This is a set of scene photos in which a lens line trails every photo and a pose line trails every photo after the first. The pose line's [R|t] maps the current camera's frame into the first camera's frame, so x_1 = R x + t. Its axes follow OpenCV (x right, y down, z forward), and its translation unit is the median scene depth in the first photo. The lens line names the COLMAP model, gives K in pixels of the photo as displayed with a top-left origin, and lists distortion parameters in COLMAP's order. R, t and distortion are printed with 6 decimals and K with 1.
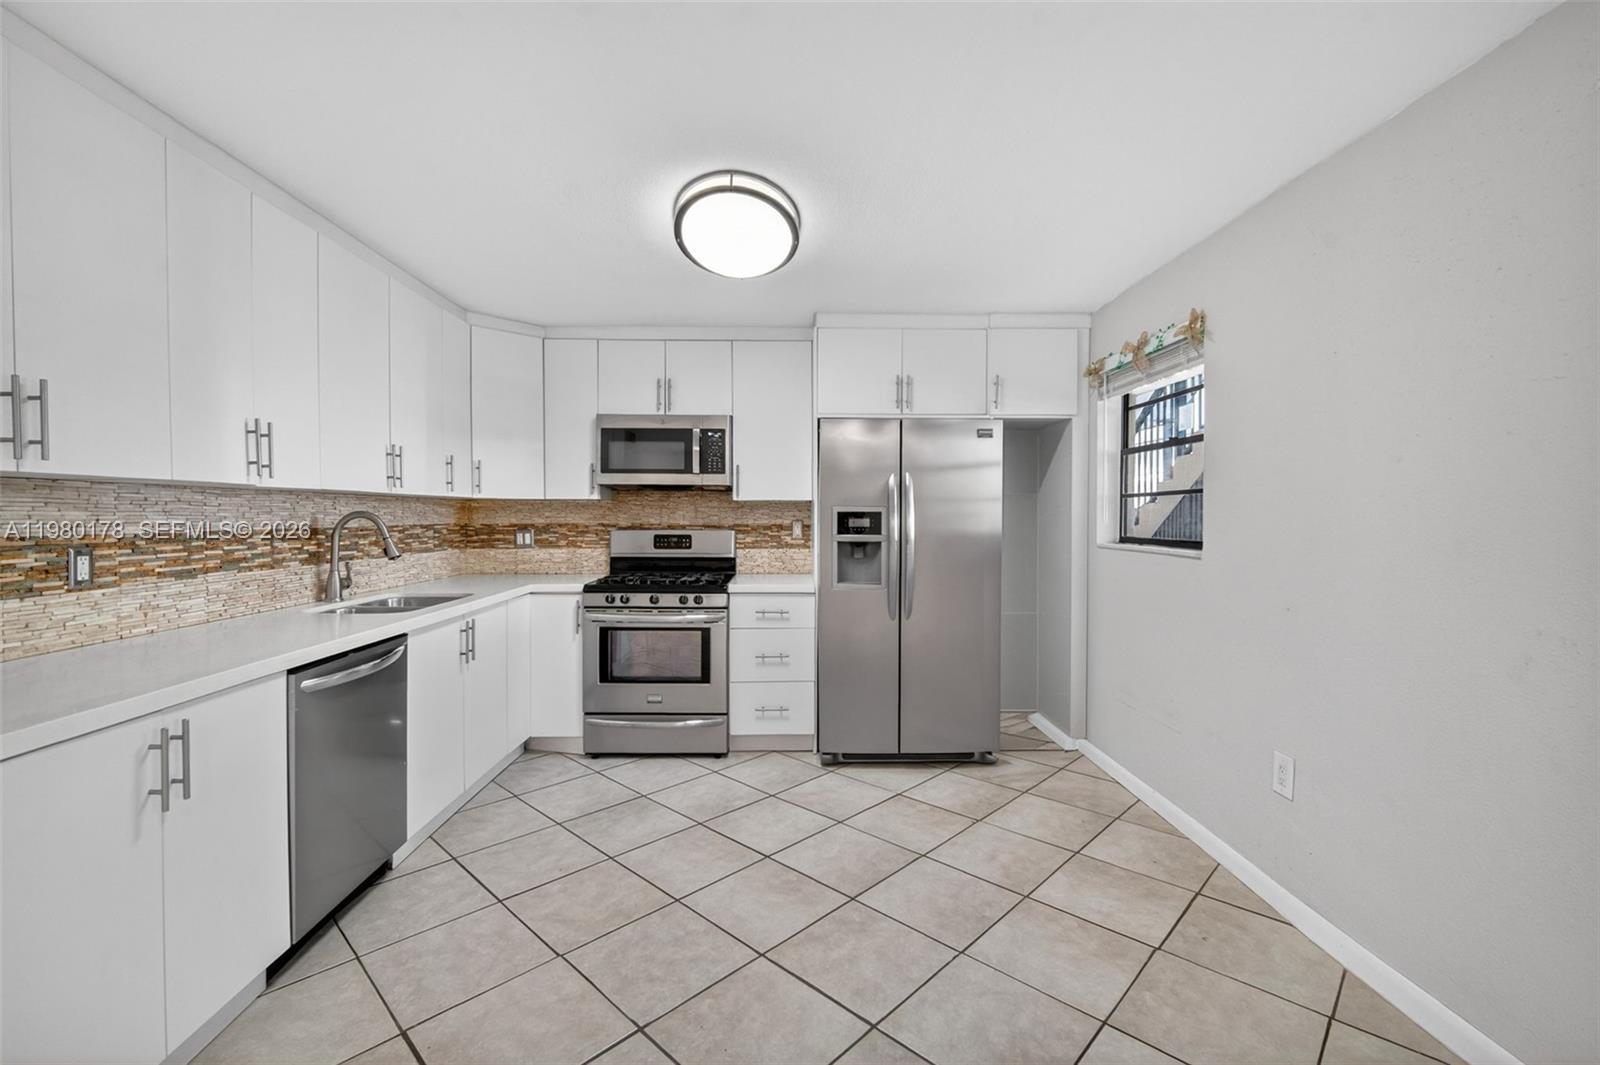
lens RADIAL K [[695.3, 0, 799.3], [0, 695.3, 530.3], [0, 0, 1]] dist [0.001326, 0.000924]
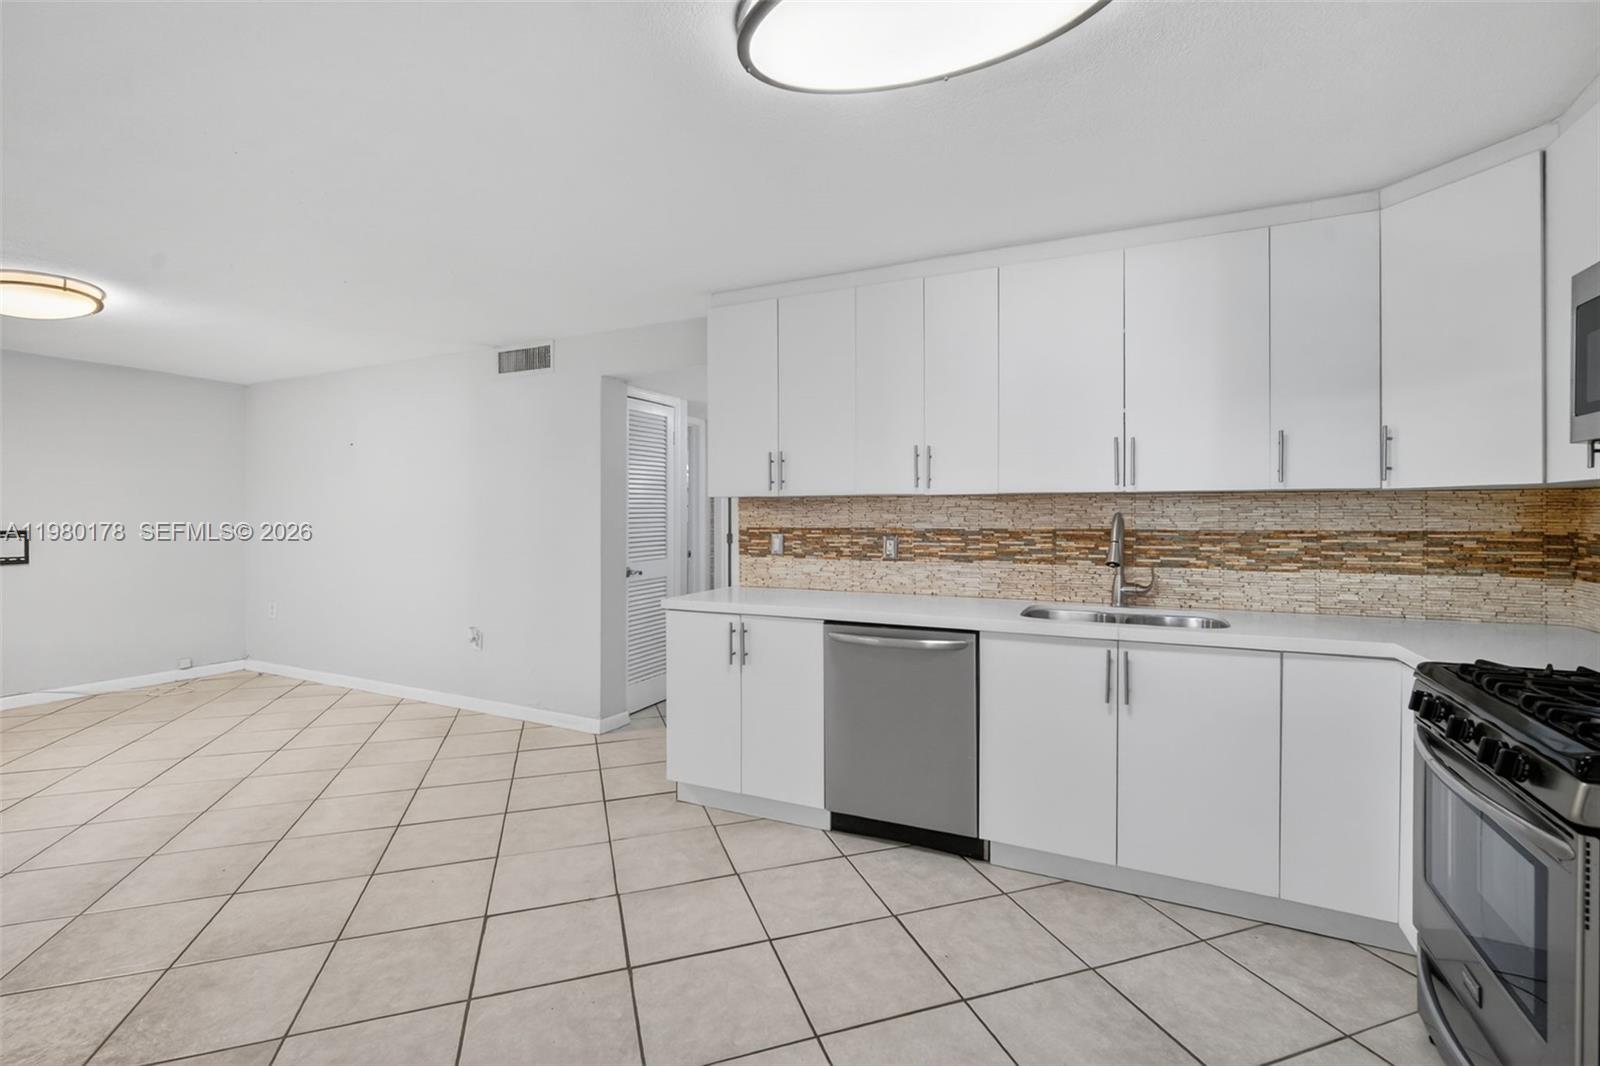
lens RADIAL K [[707.6, 0, 802.0], [0, 707.6, 511.1], [0, 0, 1]] dist [-0.004609, -0.000140]
pose [[-0.460476, -0.006233, -0.887651, 0.334556], [-0.020161, 0.999791, 0.003438, -0.019636], [0.887443, 0.019479, -0.460505, 0.874559]]
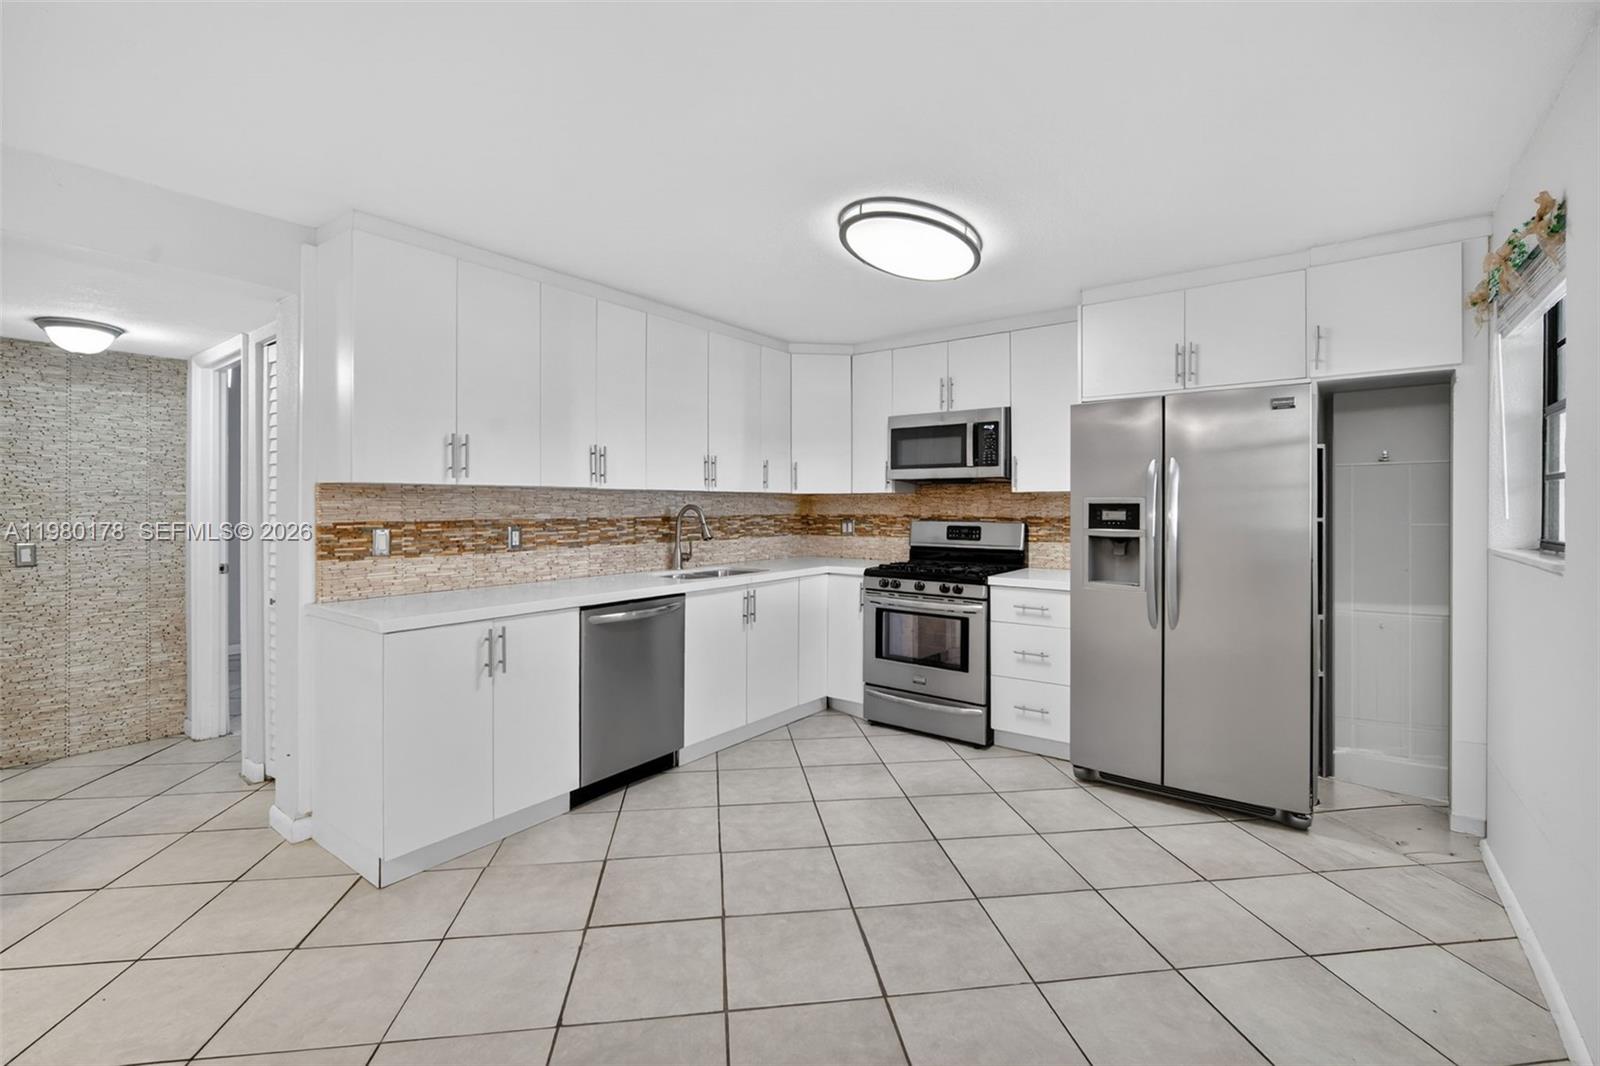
lens RADIAL K [[704.4, 0, 802.2], [0, 704.4, 505.1], [0, 0, 1]] dist [-0.002146, 0.000020]
pose [[0.783467, -0.002581, -0.621428, 0.335815], [-0.012727, 0.999715, -0.020198, -0.000996], [0.621303, 0.023734, 0.783211, 0.038535]]
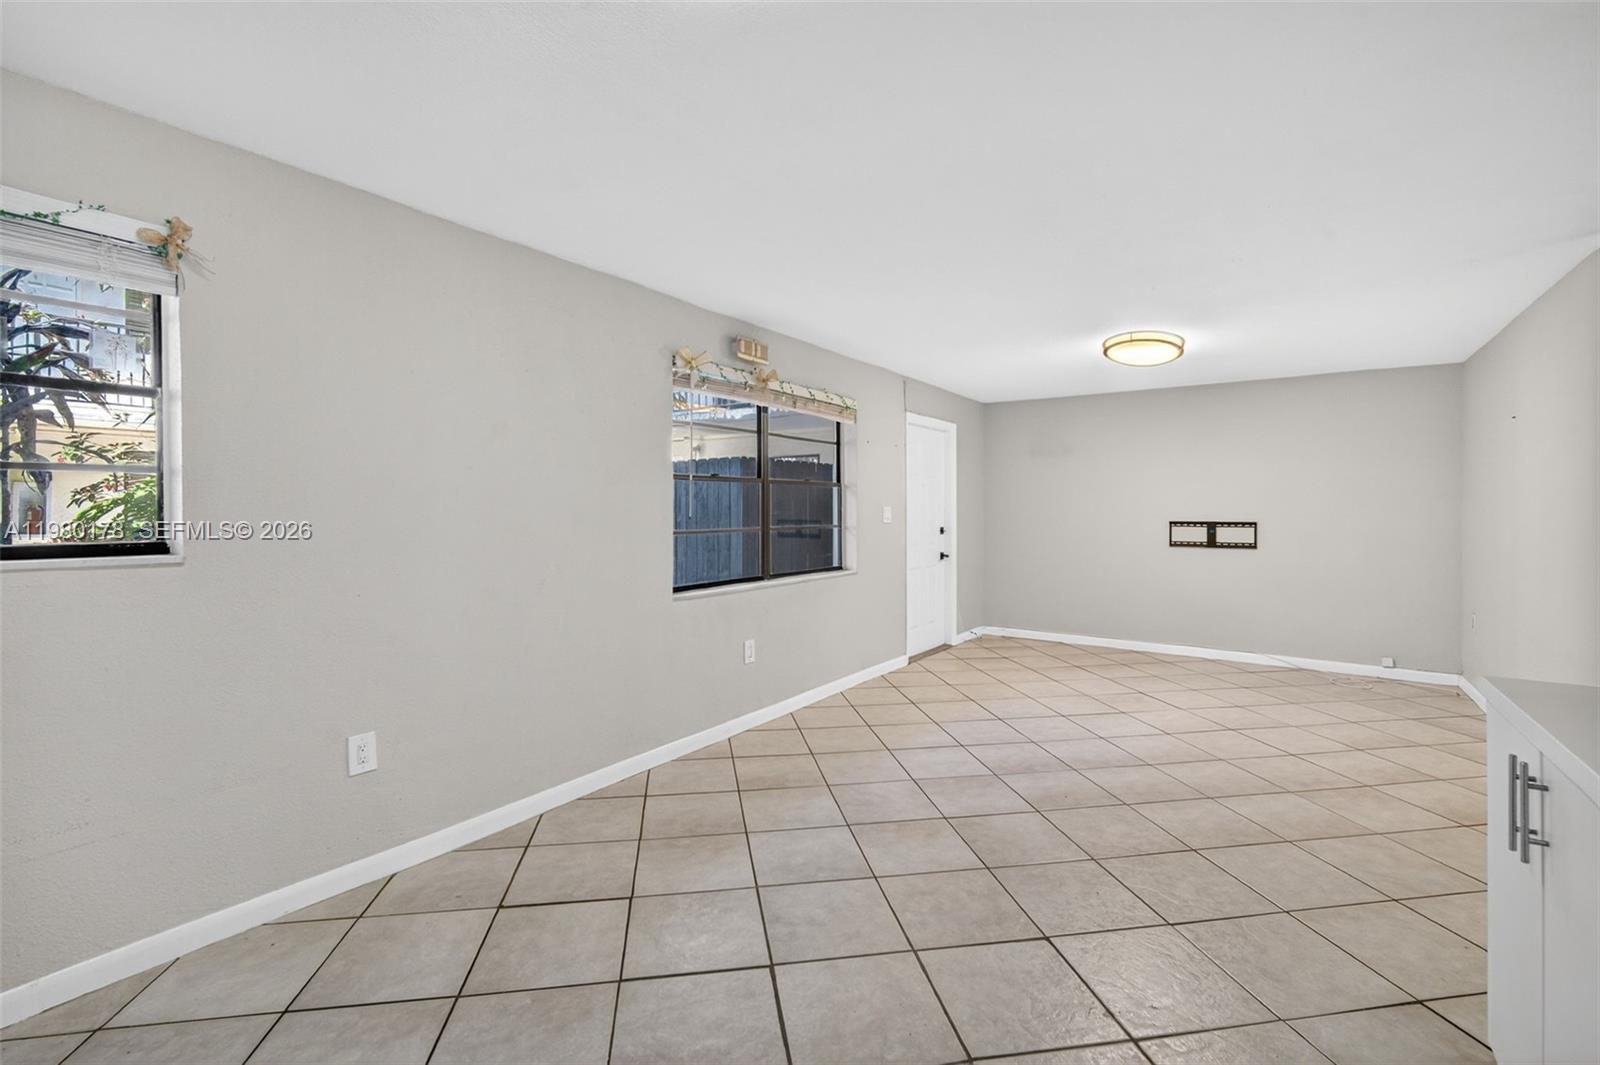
lens RADIAL K [[704.4, 0, 802.2], [0, 704.4, 504.6], [0, 0, 1]] dist [-0.002146, 0.000020]
pose [[-0.803218, -0.001939, 0.595682, -0.300945], [0.007481, 0.999883, 0.013341, -0.021347], [-0.595638, 0.015172, -0.803110, 0.930859]]
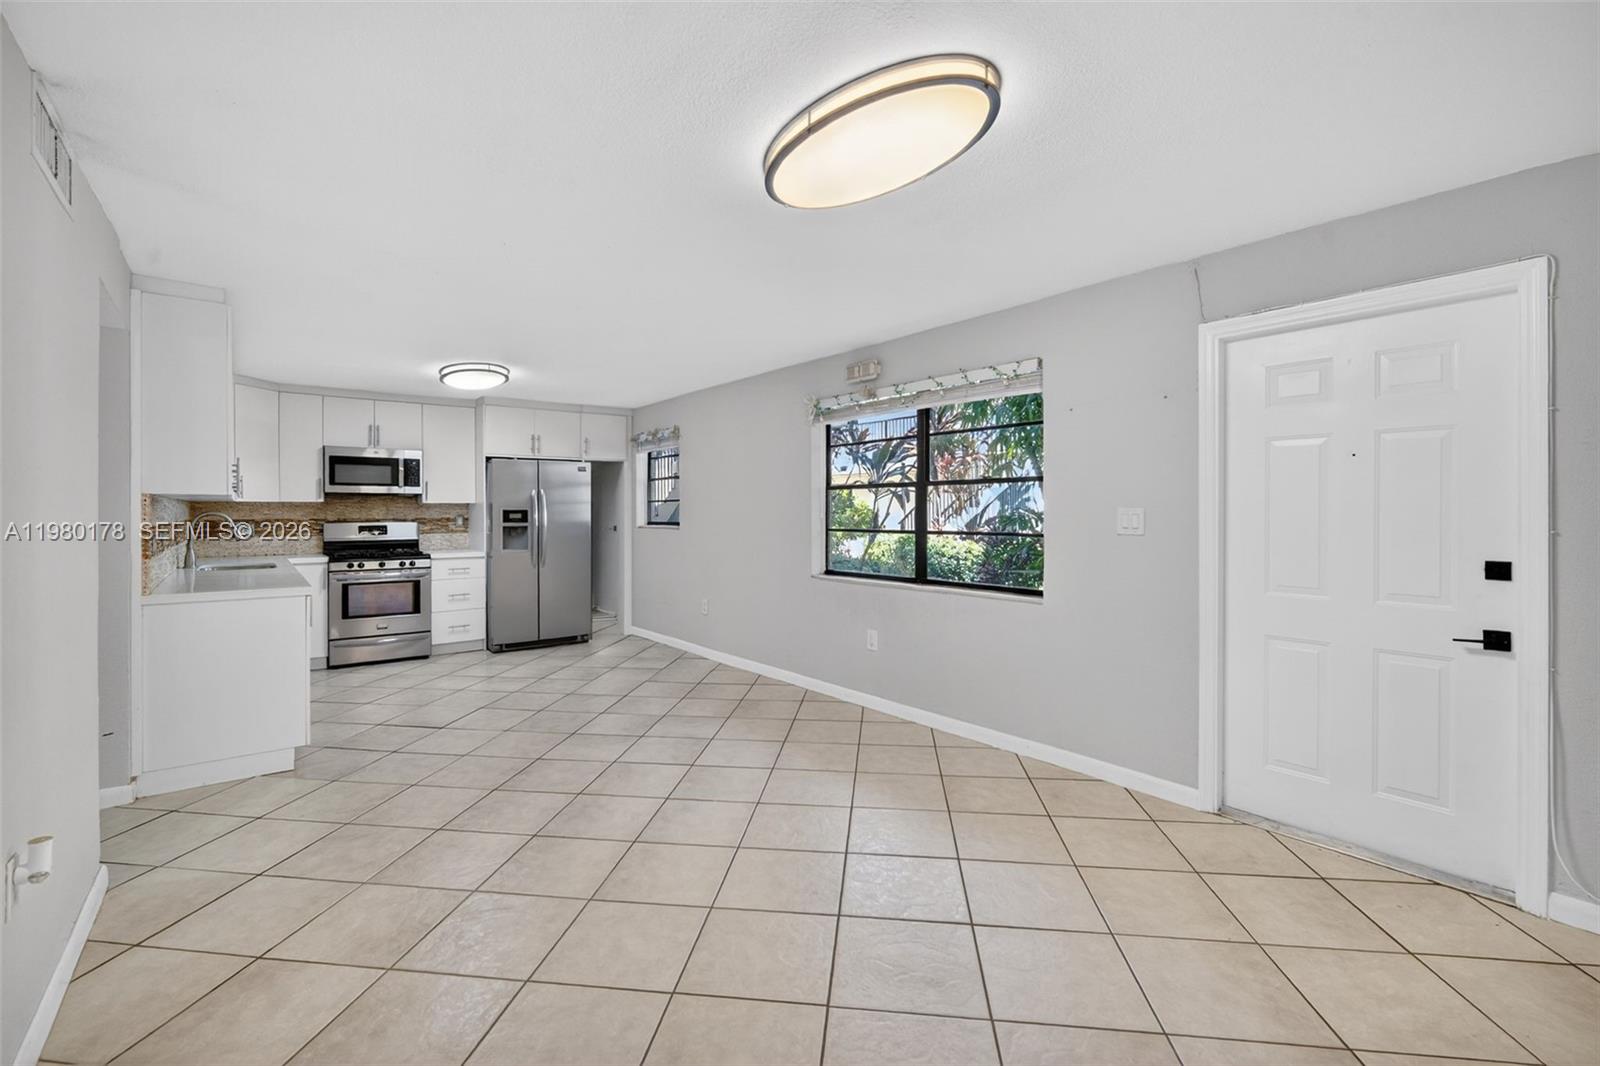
lens RADIAL K [[707.6, 0, 802.0], [0, 707.6, 511.1], [0, 0, 1]] dist [-0.004609, -0.000140]
pose [[0.802008, -0.004385, 0.597297, -0.422130], [0.017089, 0.999732, -0.015607, 0.018289], [-0.597069, 0.022725, 0.801868, -0.949001]]
